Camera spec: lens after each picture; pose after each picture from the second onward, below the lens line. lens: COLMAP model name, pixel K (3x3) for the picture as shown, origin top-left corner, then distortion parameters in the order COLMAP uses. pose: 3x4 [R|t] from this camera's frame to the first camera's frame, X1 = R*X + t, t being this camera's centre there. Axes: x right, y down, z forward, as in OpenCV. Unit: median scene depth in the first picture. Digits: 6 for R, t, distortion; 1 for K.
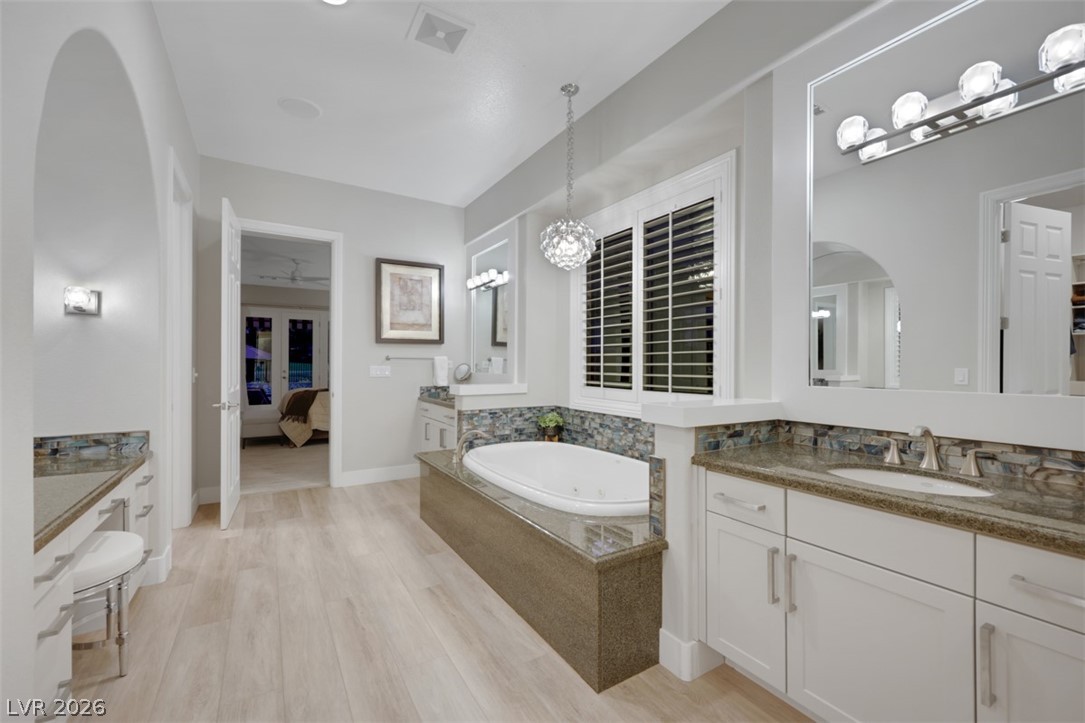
lens RADIAL K [[449.9, 0, 544.7], [0, 449.9, 366.0], [0, 0, 1]] dist [0.002638, 0.000445]
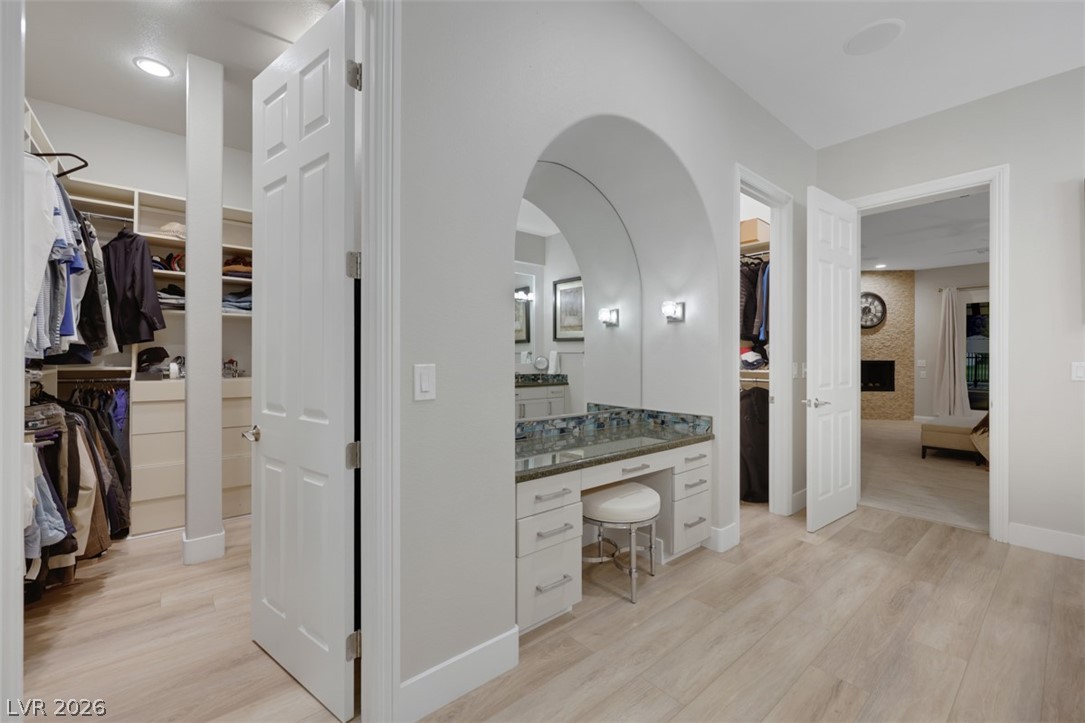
lens RADIAL K [[449.9, 0, 540.5], [0, 449.9, 358.5], [0, 0, 1]] dist [0.002638, 0.000445]
pose [[0.141534, -0.003840, -0.989926, 0.172290], [-0.004495, 0.999980, -0.004521, 0.001298], [0.989923, 0.005090, 0.141514, 0.327492]]
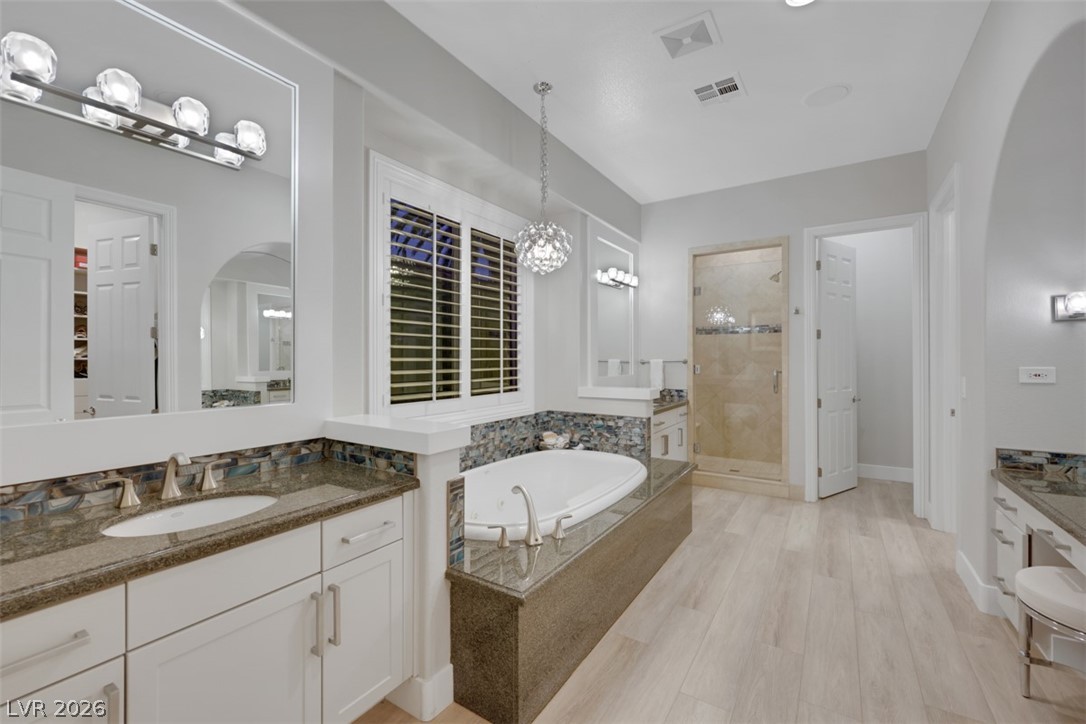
lens RADIAL K [[450.3, 0, 538.5], [0, 450.3, 360.9], [0, 0, 1]] dist [0.002638, 0.000445]
pose [[-0.419345, -0.007965, 0.907792, -0.817516], [0.002539, 0.999947, 0.009947, -0.036987], [-0.907823, 0.006475, -0.419303, 1.409284]]
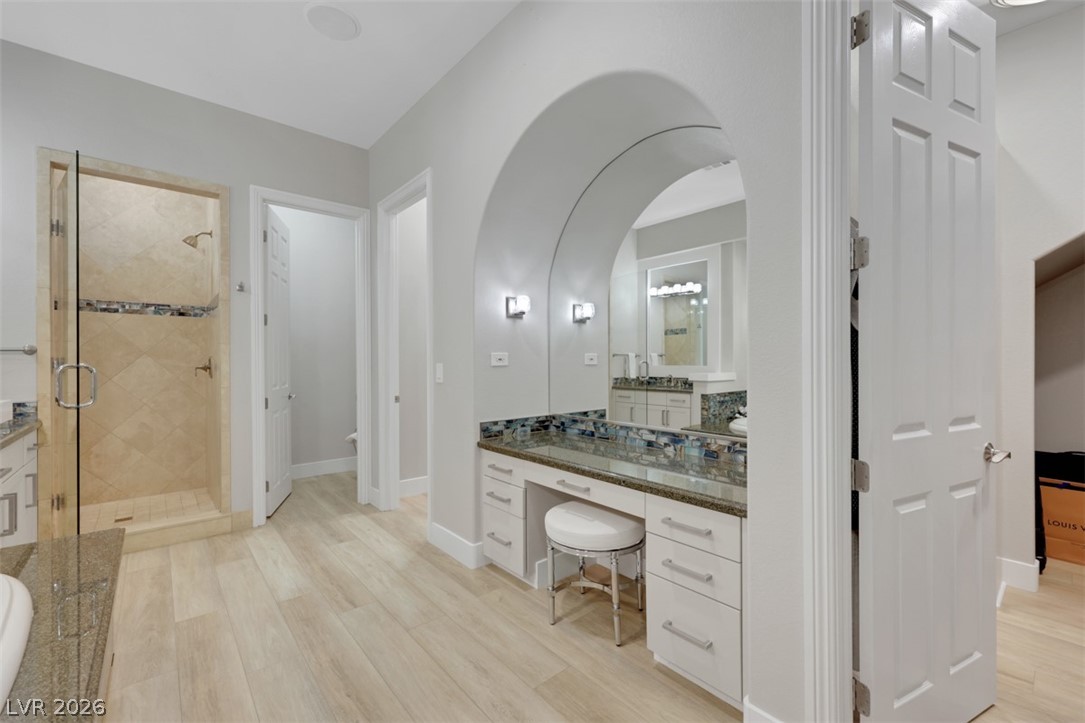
lens RADIAL K [[449.9, 0, 534.0], [0, 449.9, 364.4], [0, 0, 1]] dist [0.002638, 0.000445]
pose [[-0.989552, -0.002832, -0.144147, -0.423401], [-0.004259, 0.999945, 0.009591, -0.003264], [0.144112, 0.010105, -0.989510, 1.274140]]
